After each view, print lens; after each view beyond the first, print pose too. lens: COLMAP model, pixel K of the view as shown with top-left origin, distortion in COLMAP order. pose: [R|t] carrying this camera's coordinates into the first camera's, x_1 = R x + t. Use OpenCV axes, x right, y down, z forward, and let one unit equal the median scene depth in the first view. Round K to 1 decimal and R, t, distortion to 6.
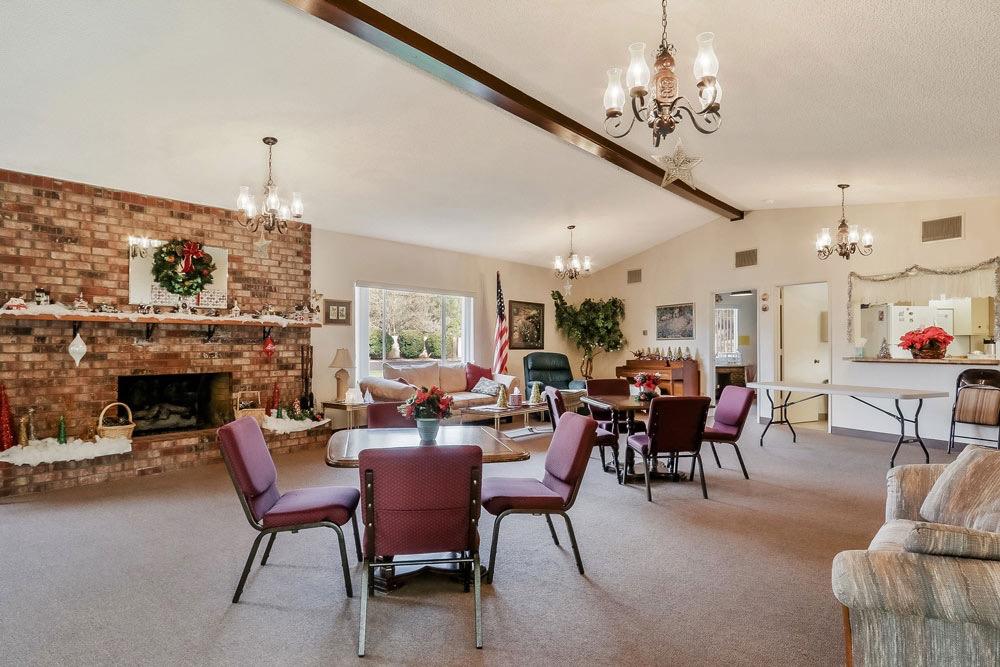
lens RADIAL K [[579.2, 0, 500.0], [0, 579.2, 337.4], [0, 0, 1]] dist [-0.000529, 0.001421]
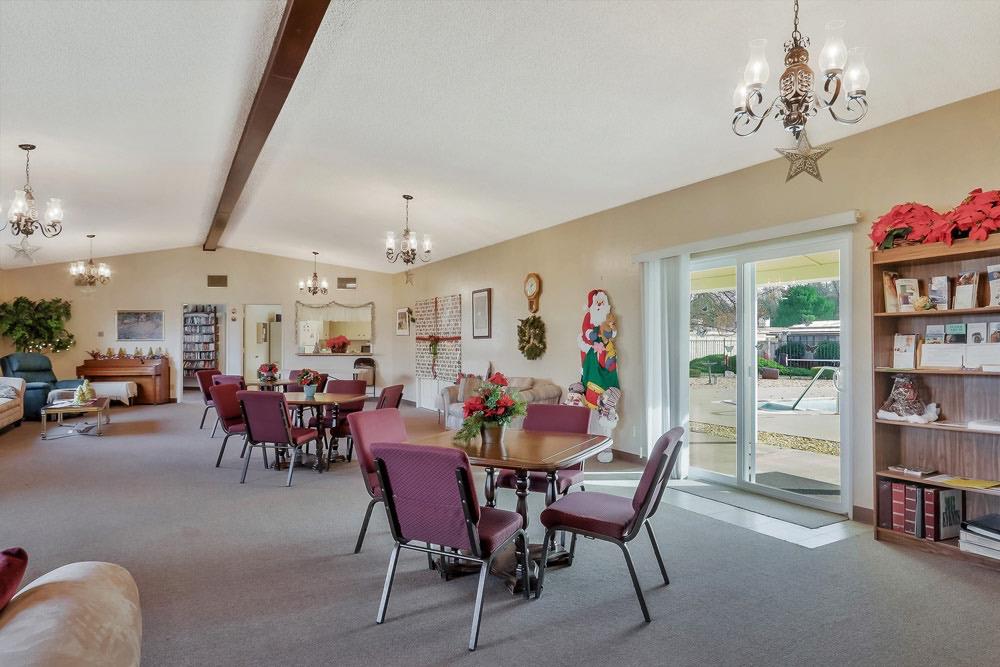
lens RADIAL K [[579.2, 0, 500.8], [0, 579.2, 336.9], [0, 0, 1]] dist [-0.000529, 0.001421]
pose [[0.345292, 0.014255, 0.938387, -0.666016], [-0.012428, 0.999866, -0.010616, -0.000717], [-0.938413, -0.007996, 0.345423, -0.088645]]
